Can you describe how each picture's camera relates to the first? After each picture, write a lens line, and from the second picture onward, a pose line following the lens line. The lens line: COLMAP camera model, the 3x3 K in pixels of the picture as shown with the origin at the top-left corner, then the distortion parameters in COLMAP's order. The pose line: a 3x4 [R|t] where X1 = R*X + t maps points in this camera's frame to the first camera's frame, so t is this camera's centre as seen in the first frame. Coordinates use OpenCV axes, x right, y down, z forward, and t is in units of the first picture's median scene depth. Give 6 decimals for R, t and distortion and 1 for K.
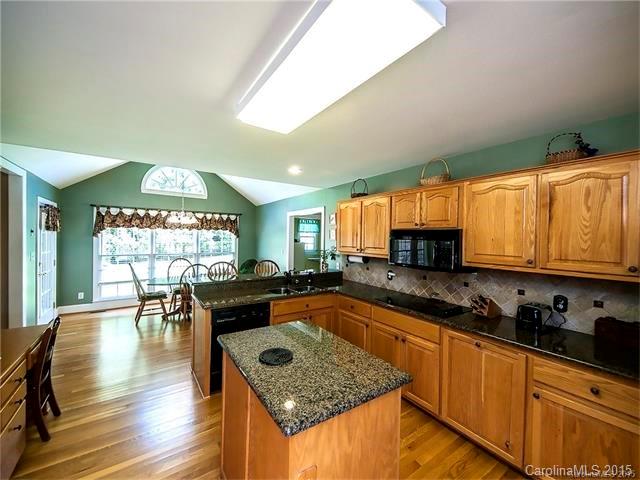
lens RADIAL K [[264.9, 0, 318.3], [0, 264.9, 239.8], [0, 0, 1]] dist [0.000477, -0.002758]
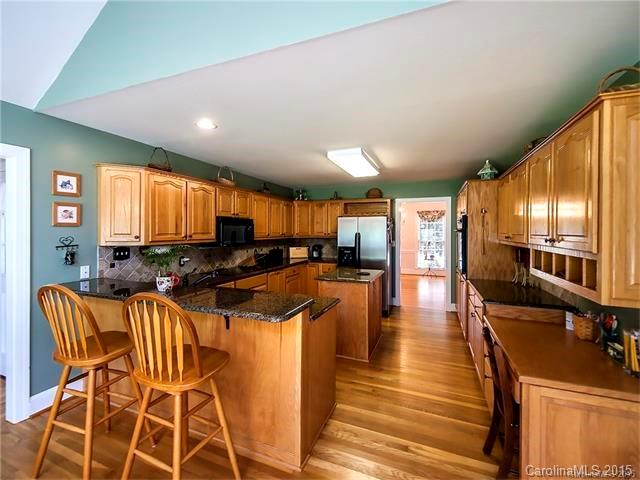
lens RADIAL K [[293.7, 0, 315.7], [0, 293.7, 234.6], [0, 0, 1]] dist [-0.014899, -0.000169]
pose [[-0.564963, -0.032016, 0.824495, -0.964708], [-0.014185, 0.999476, 0.029091, -0.003643], [-0.824994, 0.004740, -0.565121, 1.303498]]
